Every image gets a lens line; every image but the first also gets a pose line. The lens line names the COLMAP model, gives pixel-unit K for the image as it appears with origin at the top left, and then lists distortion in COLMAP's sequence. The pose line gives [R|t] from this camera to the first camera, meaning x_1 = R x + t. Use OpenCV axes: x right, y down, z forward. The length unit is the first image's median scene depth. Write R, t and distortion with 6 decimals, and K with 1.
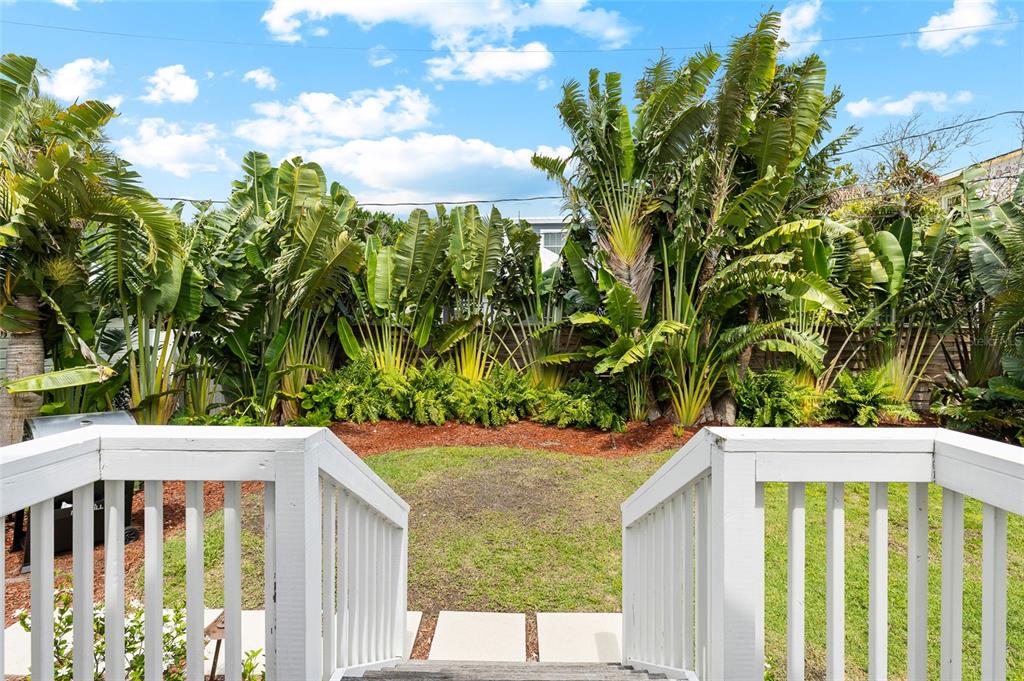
lens RADIAL K [[463.3, 0, 514.7], [0, 463.3, 328.8], [0, 0, 1]] dist [-0.005800, 0.001626]
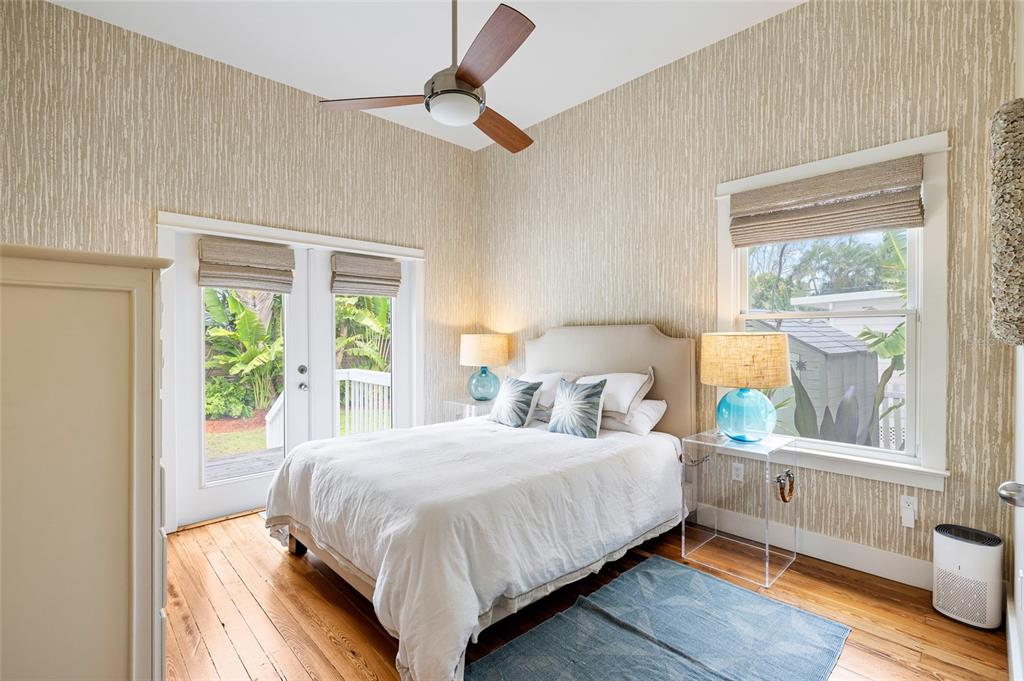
lens RADIAL K [[463.3, 0, 508.4], [0, 463.3, 333.0], [0, 0, 1]] dist [-0.005800, 0.001626]
pose [[0.724126, -0.003405, 0.689659, -0.151087], [0.010026, 0.999934, -0.005591, -0.011124], [-0.689594, 0.010963, 0.724113, -0.500726]]
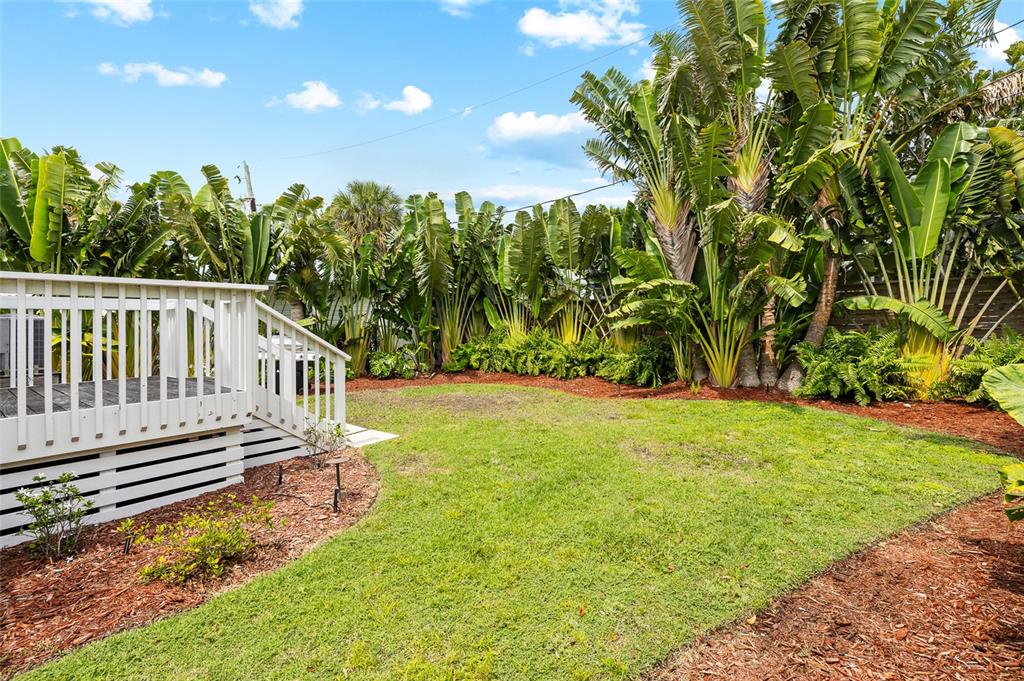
lens RADIAL K [[463.3, 0, 510.4], [0, 463.3, 330.3], [0, 0, 1]] dist [-0.005800, 0.001626]
pose [[0.774411, -0.008380, -0.632627, 0.621525], [0.010422, 0.999946, -0.000488, 0.082541], [0.632597, -0.006215, 0.774456, -0.038850]]
